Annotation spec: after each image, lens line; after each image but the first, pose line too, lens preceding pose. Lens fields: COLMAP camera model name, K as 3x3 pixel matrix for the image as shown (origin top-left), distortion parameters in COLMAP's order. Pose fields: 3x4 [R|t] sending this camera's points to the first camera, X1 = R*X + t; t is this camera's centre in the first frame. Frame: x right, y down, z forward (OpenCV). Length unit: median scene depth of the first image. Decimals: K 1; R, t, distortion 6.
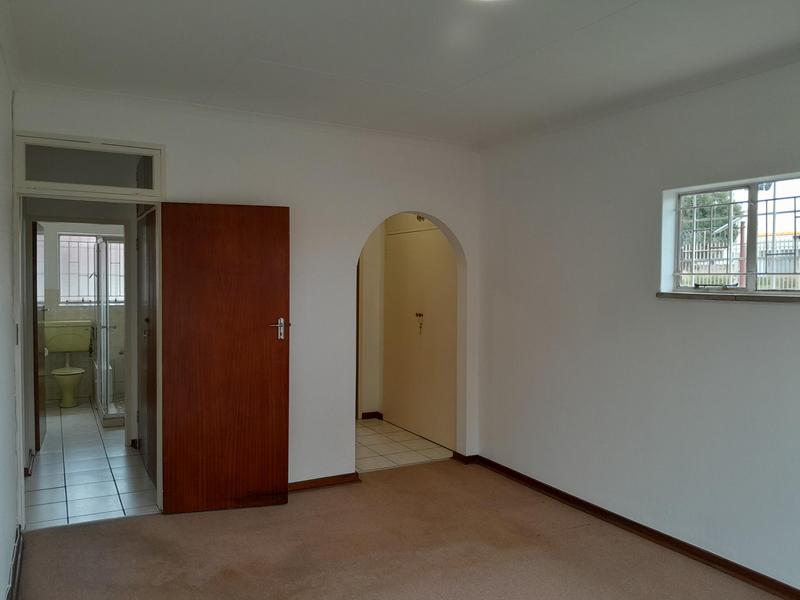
lens RADIAL K [[614.2, 0, 398.5], [0, 614.2, 292.3], [0, 0, 1]] dist [0.007682, -0.085399]
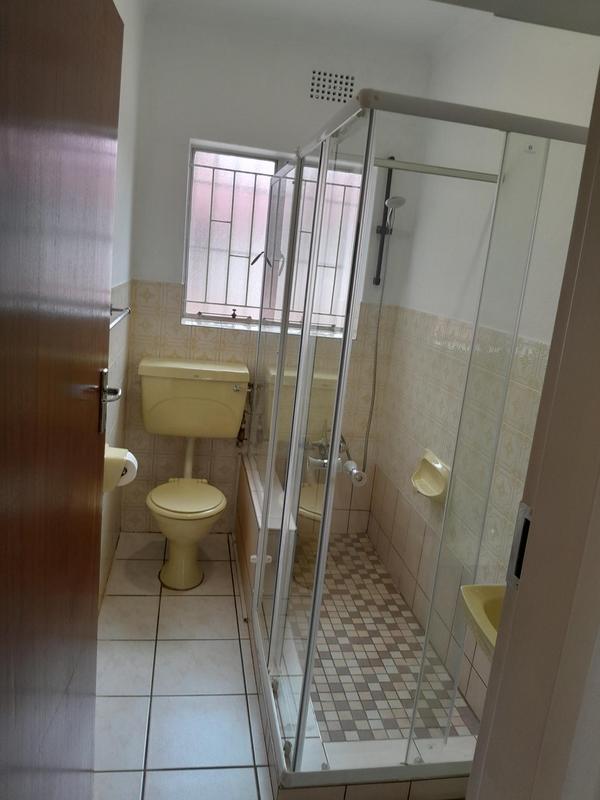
lens RADIAL K [[614.2, 0, 300.7], [0, 614.2, 392.9], [0, 0, 1]] dist [0.007682, -0.085399]
pose [[0.935567, 0.134751, -0.326429, -0.330208], [-0.095154, 0.986341, 0.134449, 0.004515], [0.340088, -0.094725, 0.935611, 0.619868]]
